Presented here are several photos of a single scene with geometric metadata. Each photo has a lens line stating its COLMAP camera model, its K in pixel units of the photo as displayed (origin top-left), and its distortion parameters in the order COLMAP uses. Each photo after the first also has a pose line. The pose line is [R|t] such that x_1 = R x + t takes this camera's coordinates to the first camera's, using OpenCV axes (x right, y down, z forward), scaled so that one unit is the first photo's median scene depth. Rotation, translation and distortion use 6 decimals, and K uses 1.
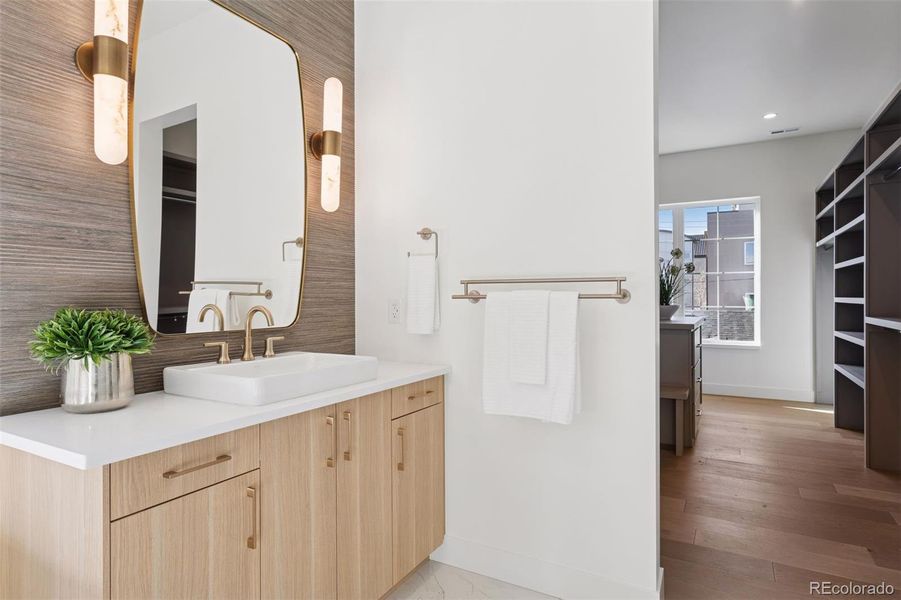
lens RADIAL K [[498.8, 0, 447.7], [0, 498.8, 298.6], [0, 0, 1]] dist [-0.003581, 0.000258]
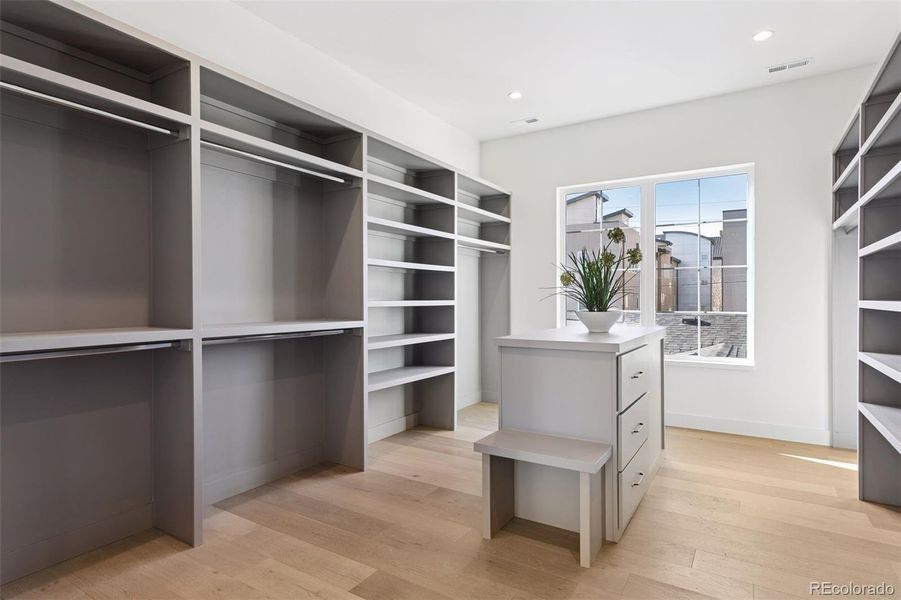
lens RADIAL K [[477.2, 0, 453.3], [0, 477.2, 302.5], [0, 0, 1]] dist [0.001141, -0.000067]
pose [[0.998936, 0.000083, -0.046125, 0.235580], [0.000069, 0.999995, 0.003296, -0.000929], [0.046125, -0.003295, 0.998930, 0.299974]]
